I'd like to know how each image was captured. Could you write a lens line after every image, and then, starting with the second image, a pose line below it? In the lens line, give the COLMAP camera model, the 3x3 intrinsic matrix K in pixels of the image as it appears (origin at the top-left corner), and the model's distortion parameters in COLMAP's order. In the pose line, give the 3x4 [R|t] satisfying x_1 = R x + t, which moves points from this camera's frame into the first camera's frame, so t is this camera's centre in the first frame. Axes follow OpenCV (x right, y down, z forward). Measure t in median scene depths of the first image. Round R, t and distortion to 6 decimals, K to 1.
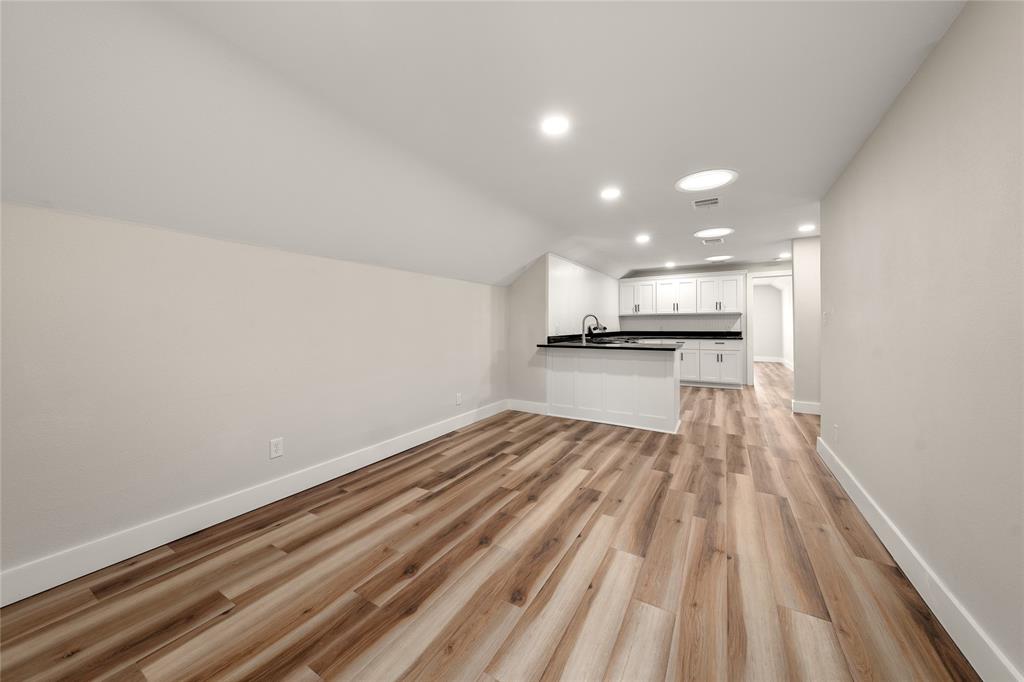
lens RADIAL K [[353.6, 0, 525.1], [0, 353.6, 327.4], [0, 0, 1]] dist [-0.001839, -0.000150]
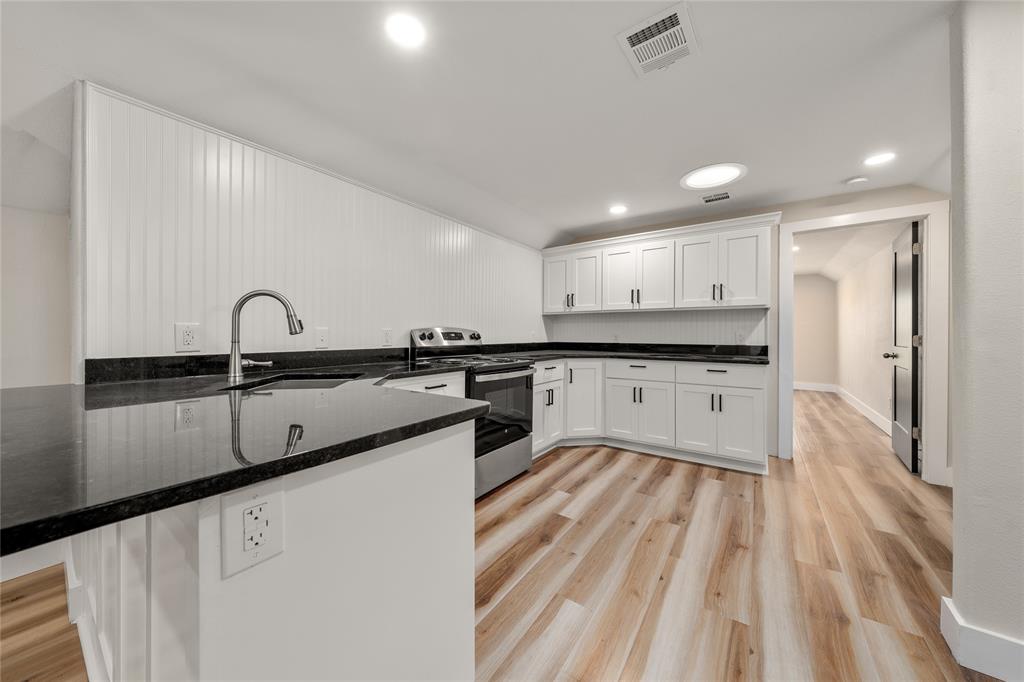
lens RADIAL K [[353.6, 0, 510.5], [0, 353.6, 335.5], [0, 0, 1]] dist [-0.001839, -0.000150]
pose [[0.995407, 0.016334, -0.094326, 0.302670], [-0.015537, 0.999837, 0.009176, -0.003094], [0.094461, -0.007668, 0.995499, 0.479192]]
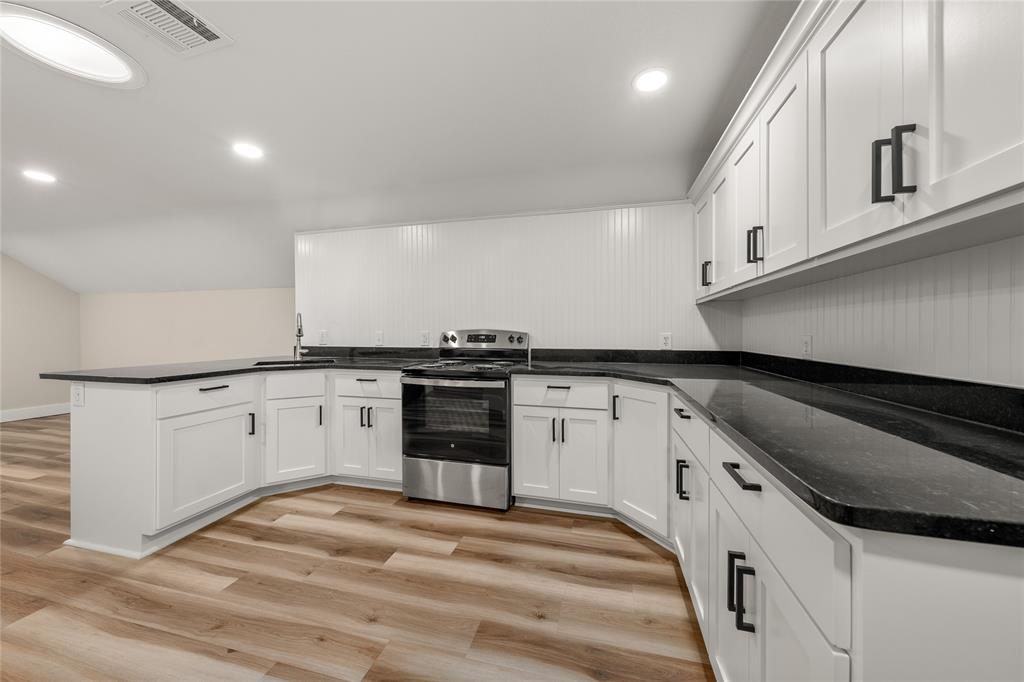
lens RADIAL K [[353.6, 0, 512.3], [0, 353.6, 331.3], [0, 0, 1]] dist [-0.001839, -0.000150]
pose [[0.267087, 0.007174, -0.963646, 0.608249], [-0.001806, 0.999974, 0.006944, -0.008771], [0.963671, -0.000114, 0.267093, 0.825438]]
